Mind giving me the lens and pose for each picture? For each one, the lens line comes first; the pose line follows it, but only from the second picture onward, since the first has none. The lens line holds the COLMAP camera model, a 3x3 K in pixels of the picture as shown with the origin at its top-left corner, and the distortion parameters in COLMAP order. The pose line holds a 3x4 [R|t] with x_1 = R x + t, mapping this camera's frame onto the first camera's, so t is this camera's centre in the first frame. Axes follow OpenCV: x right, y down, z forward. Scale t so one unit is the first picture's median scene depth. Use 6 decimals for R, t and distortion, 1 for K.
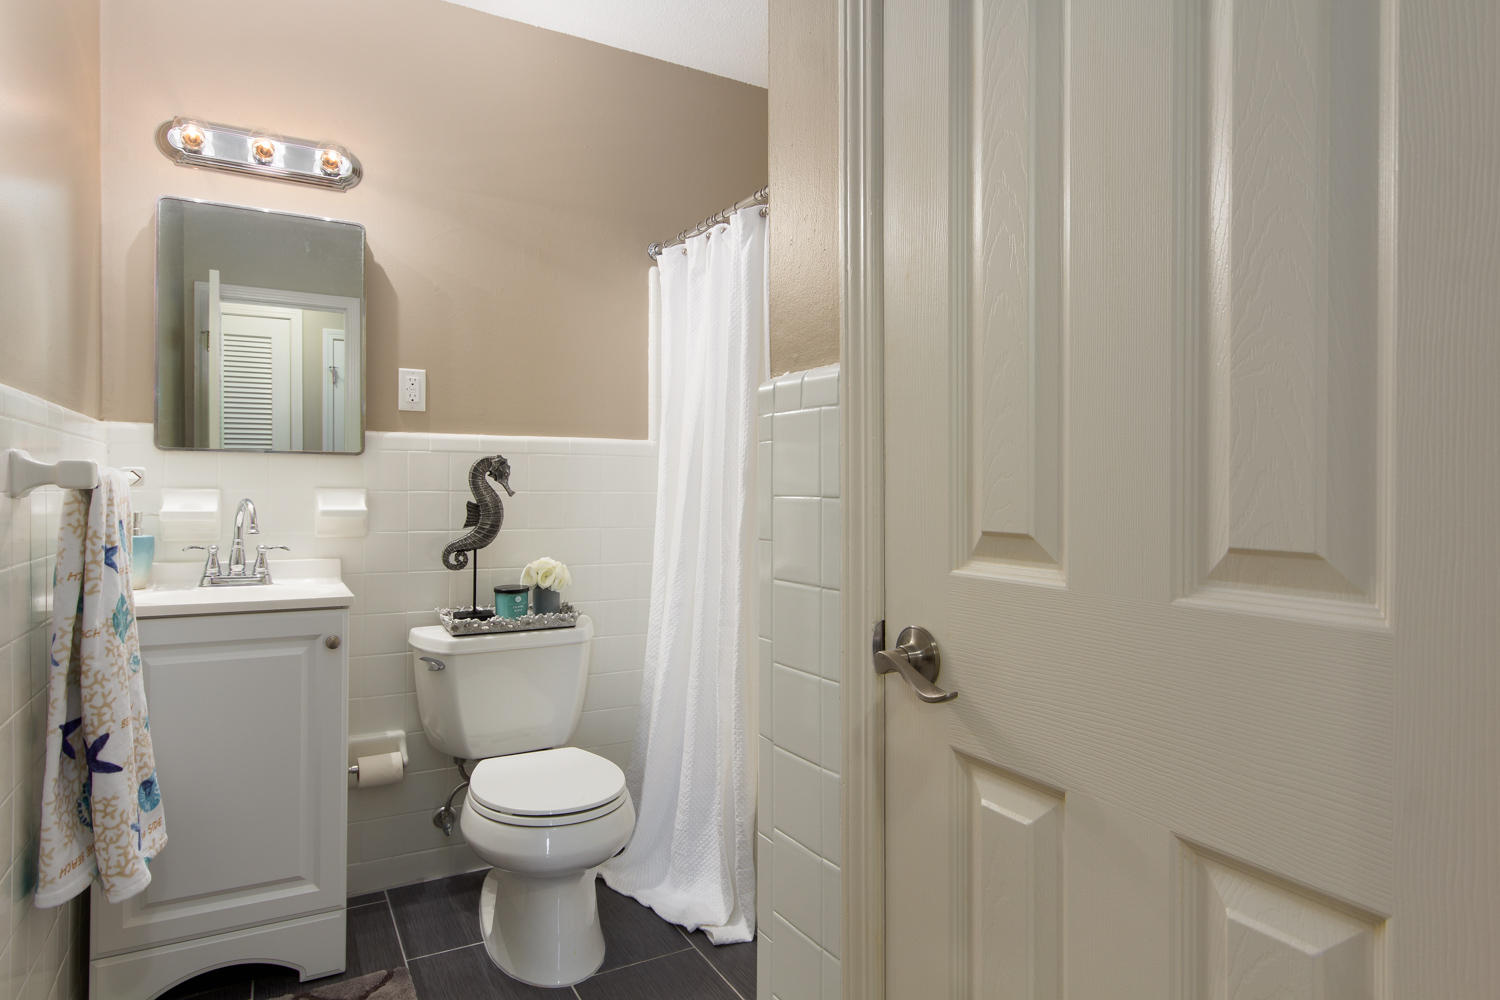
lens RADIAL K [[848.8, 0, 748.8], [0, 848.8, 490.6], [0, 0, 1]] dist [0.004390, 0.001285]
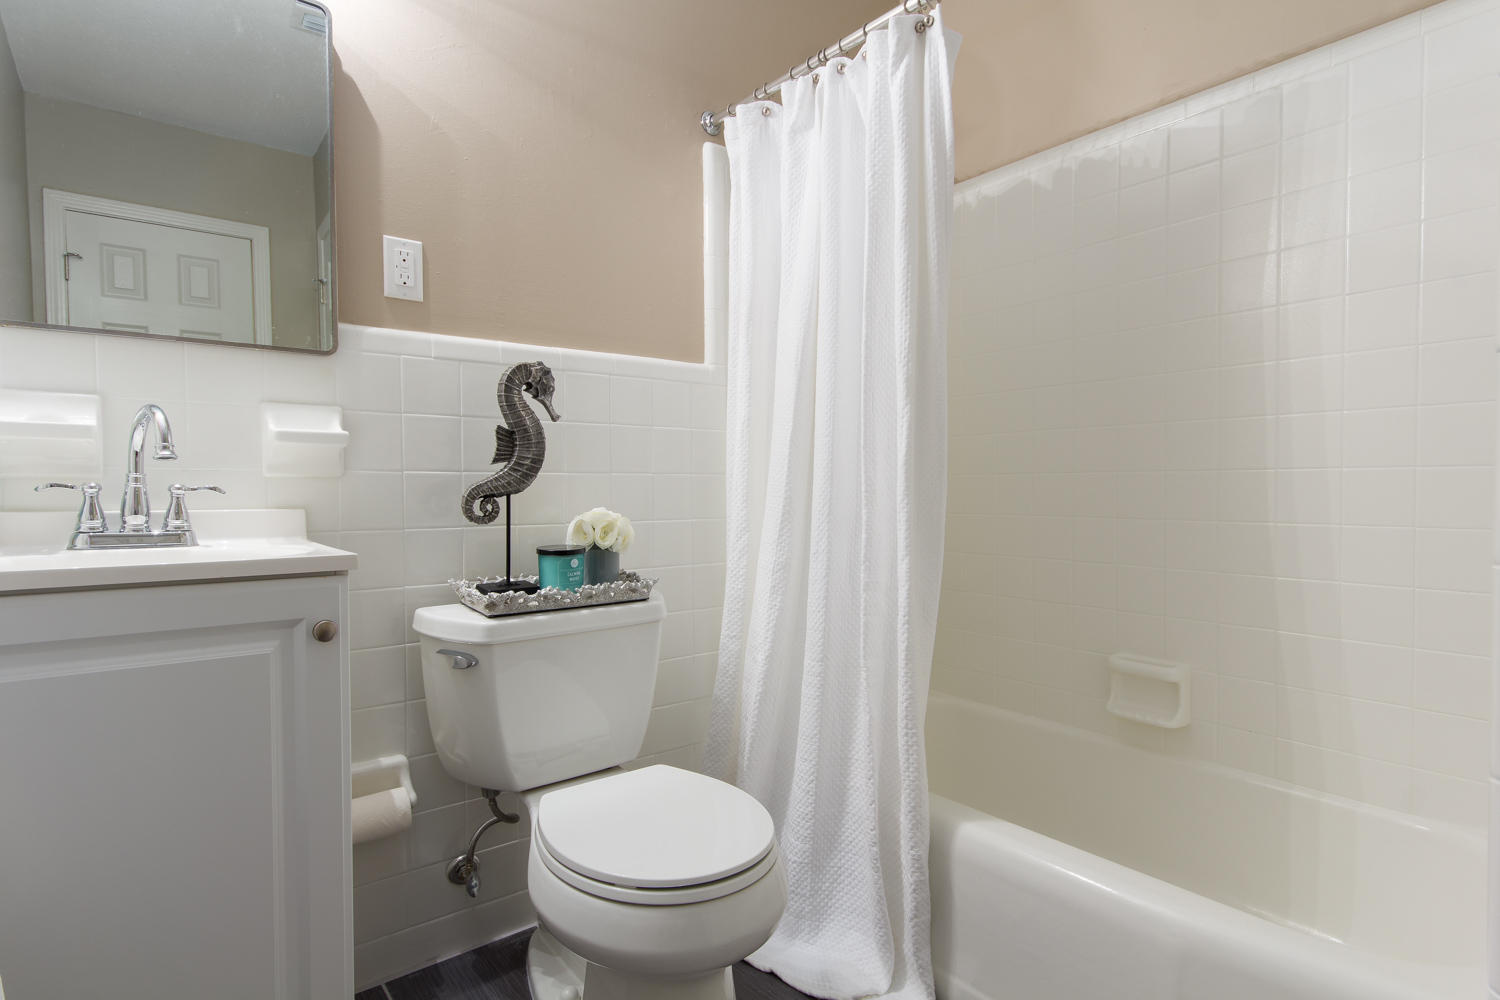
lens RADIAL K [[761.9, 0, 751.1], [0, 761.9, 508.2], [0, 0, 1]] dist [0.004182, -0.000355]
pose [[0.986573, -0.012311, 0.162858, -0.229349], [0.007724, 0.999556, 0.028768, 0.064640], [-0.163140, -0.027124, 0.986230, 0.346462]]
